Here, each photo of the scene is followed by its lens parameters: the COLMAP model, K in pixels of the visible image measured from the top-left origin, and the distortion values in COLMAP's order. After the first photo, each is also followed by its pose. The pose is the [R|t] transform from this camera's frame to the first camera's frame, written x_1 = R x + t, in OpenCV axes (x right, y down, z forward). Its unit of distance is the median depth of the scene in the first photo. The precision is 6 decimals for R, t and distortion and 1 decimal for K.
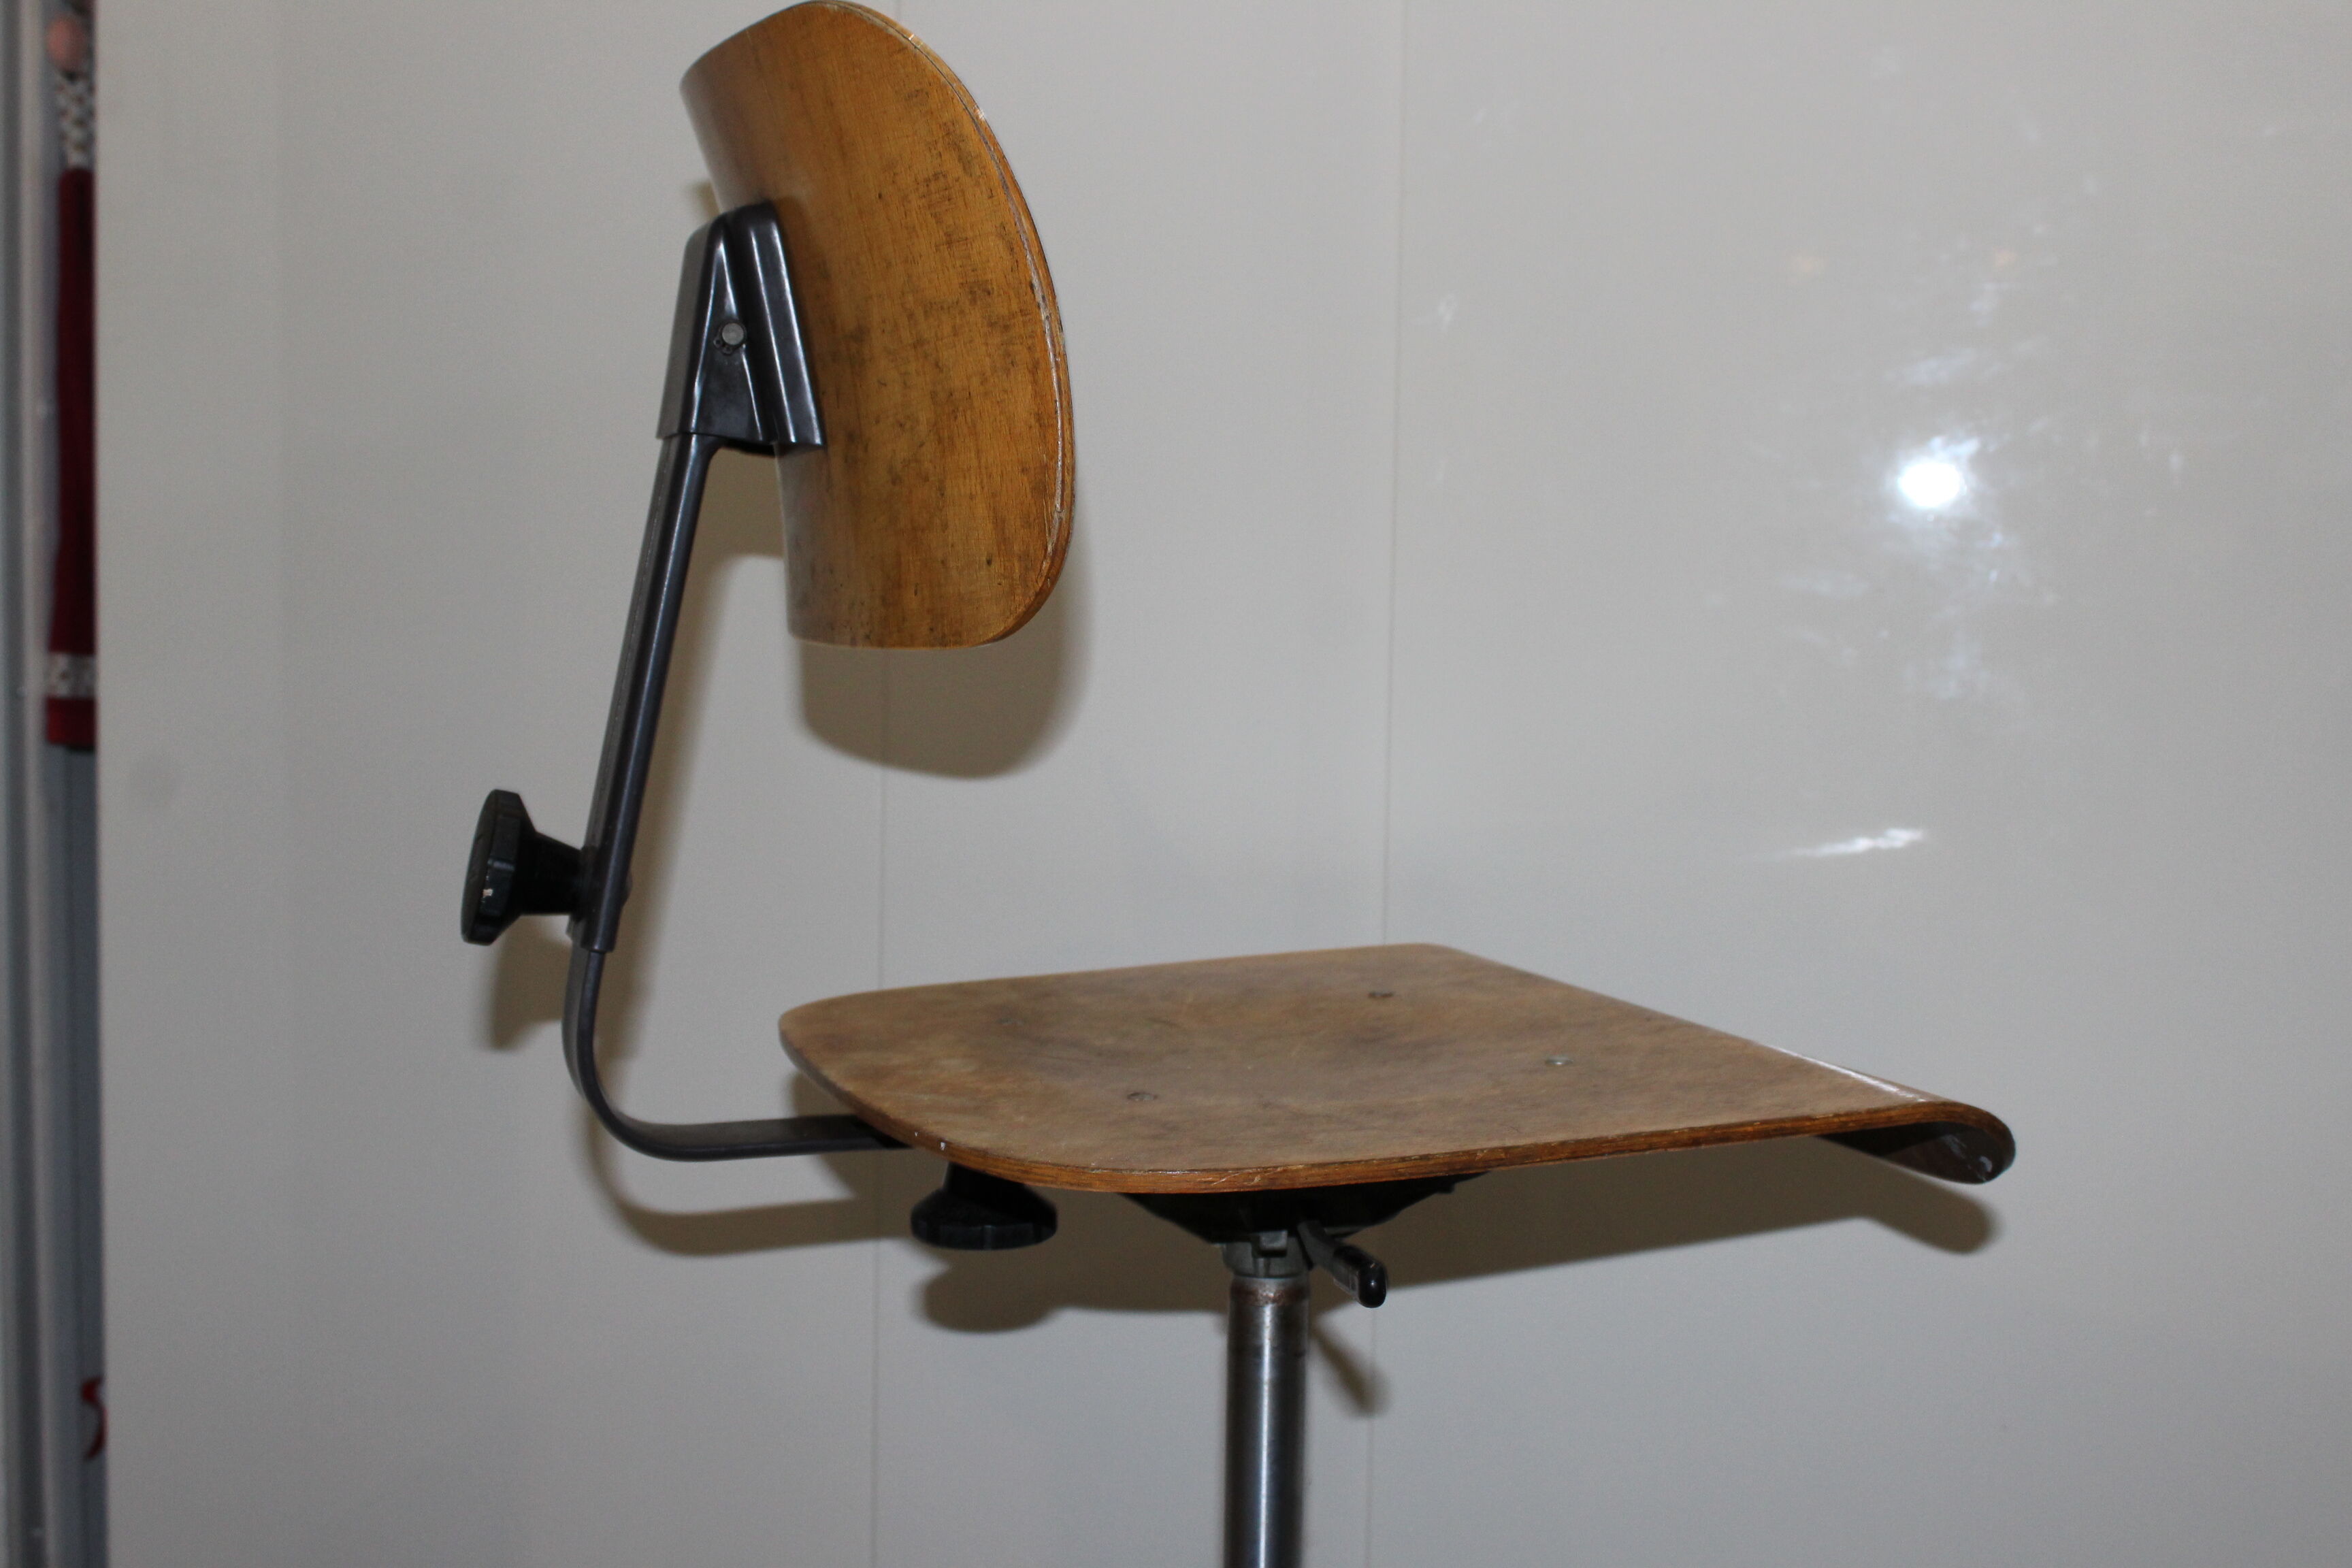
lens RADIAL K [[2762.2, 0, 1176.0], [0, 2762.2, 784.0], [0, 0, 1]] dist [-0.104924, -0.017437]
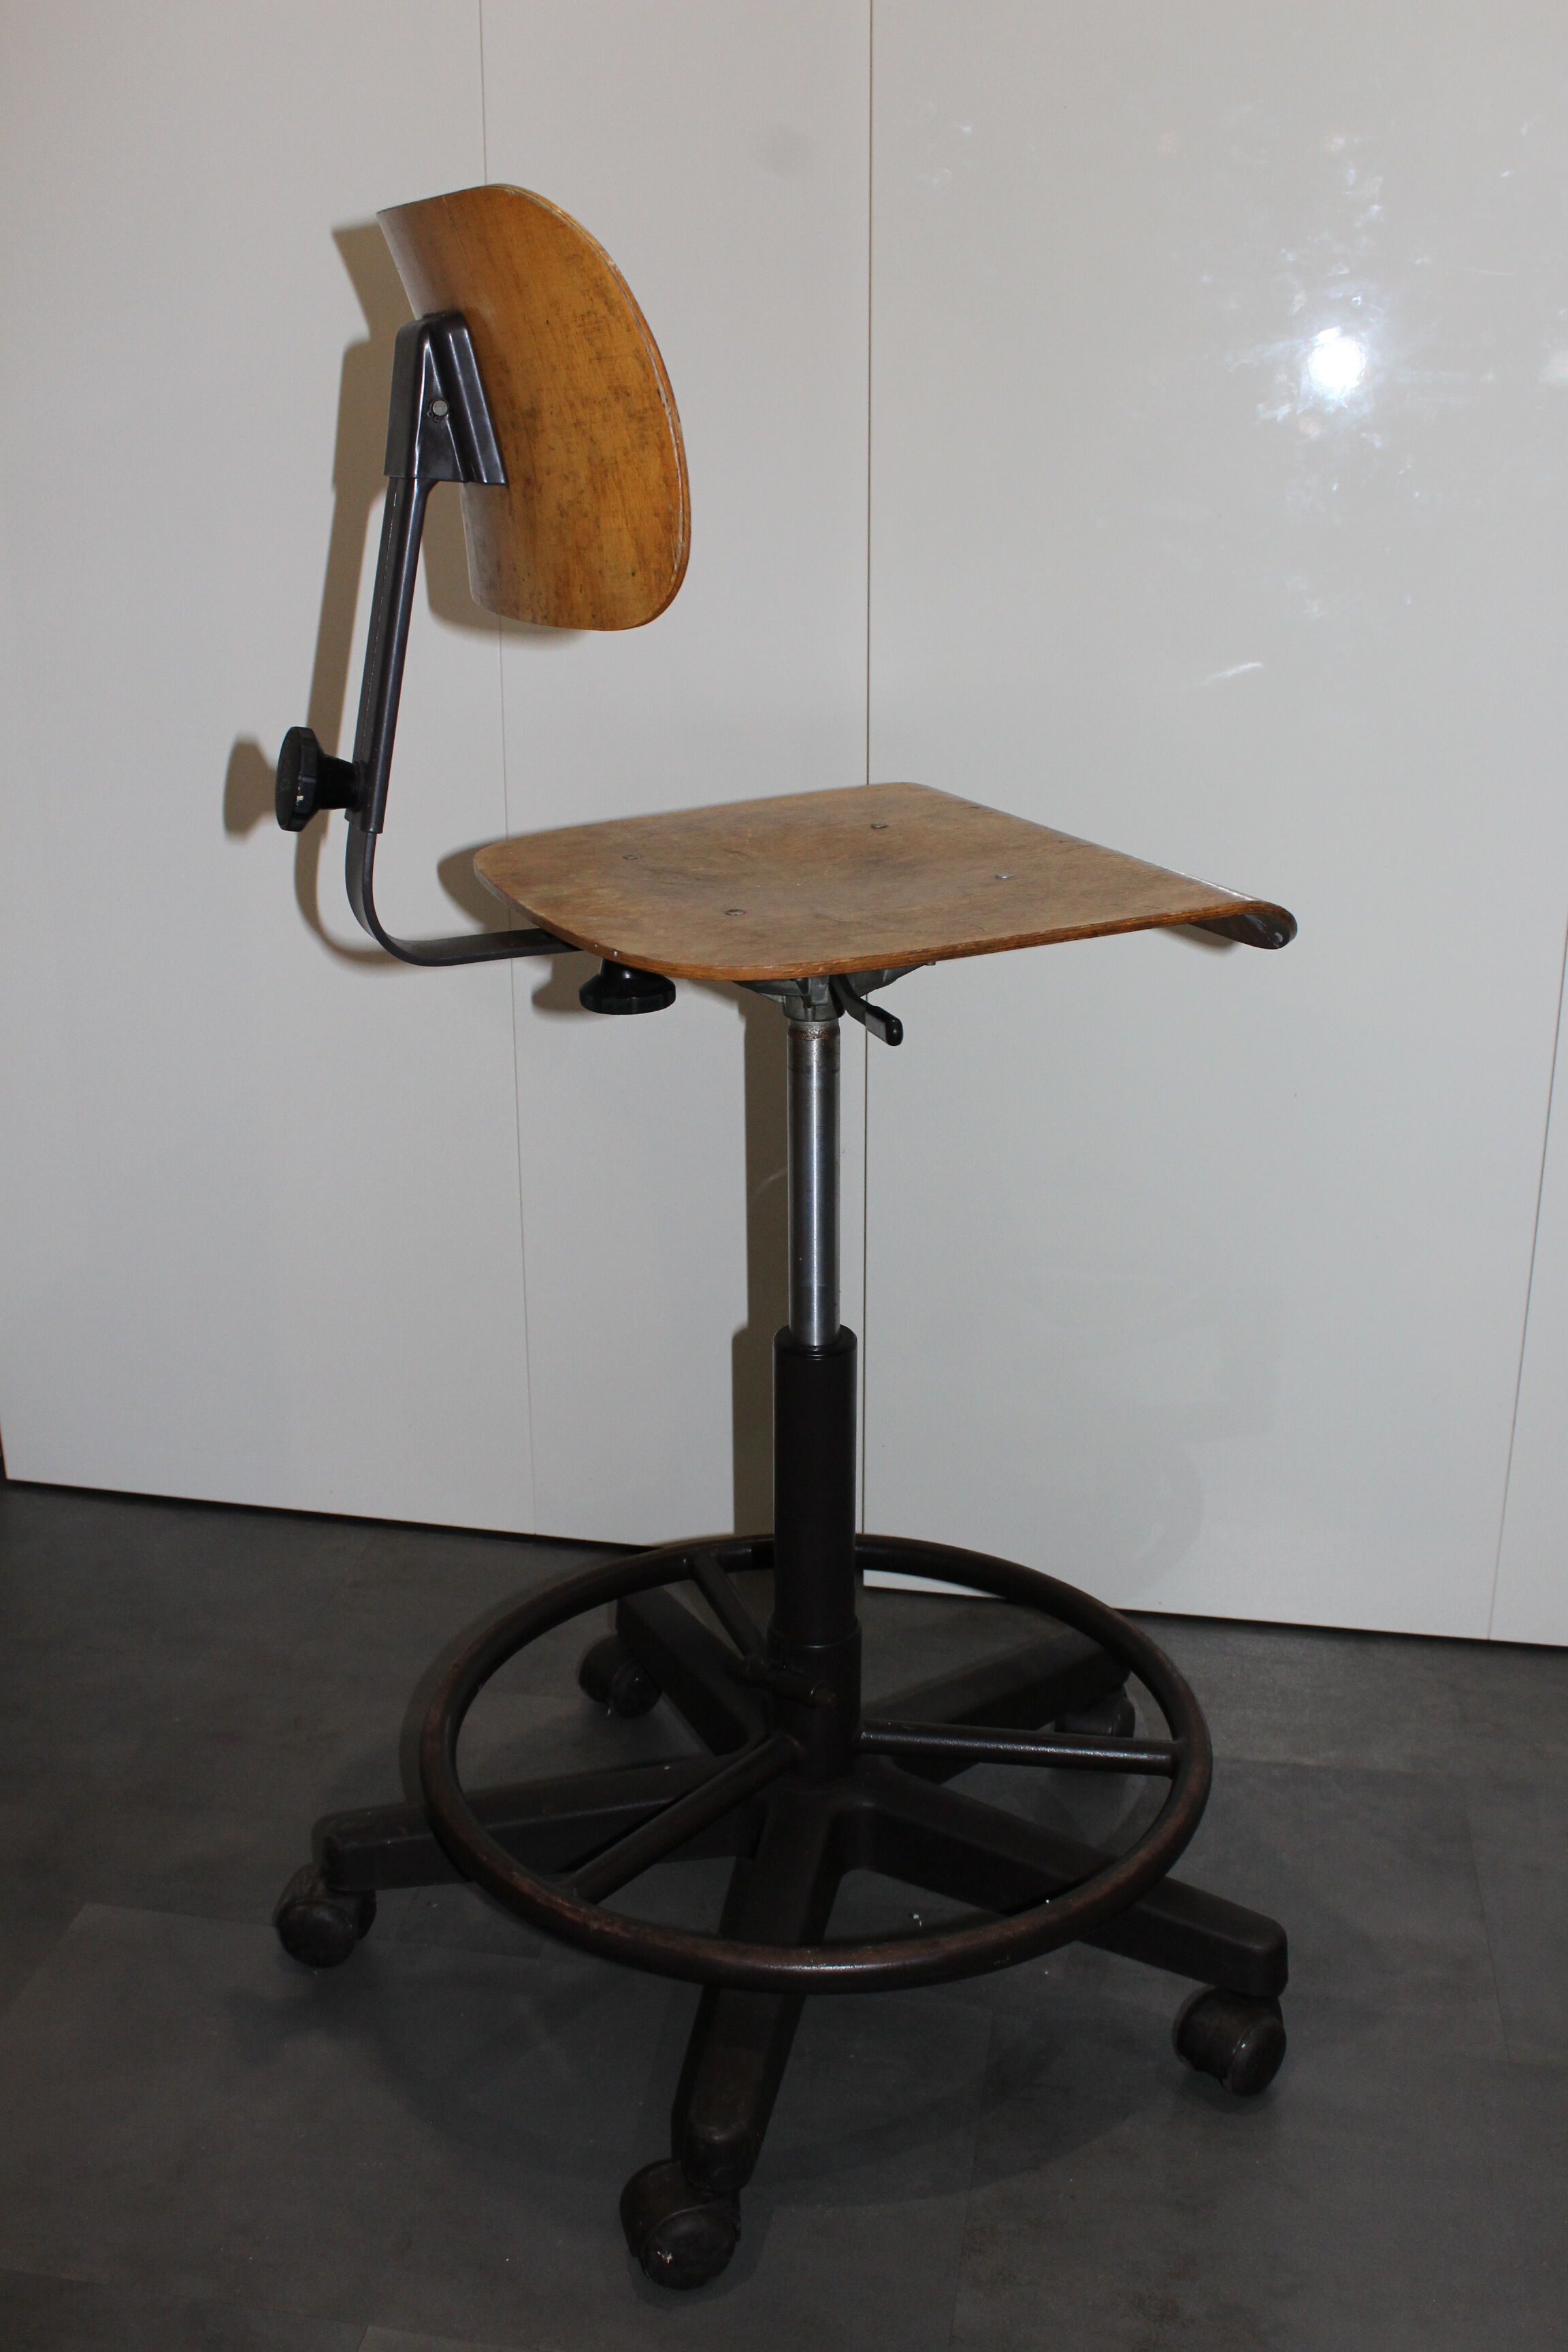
lens RADIAL K [[2274.8, 0, 784.0], [0, 2274.8, 1176.0], [0, 0, 1]] dist [-0.127123, 0.012374]
pose [[0.997650, -0.042605, 0.053668, -0.063971], [0.026987, 0.964209, 0.263767, -0.083600], [-0.062985, -0.261698, 0.963092, -0.274825]]
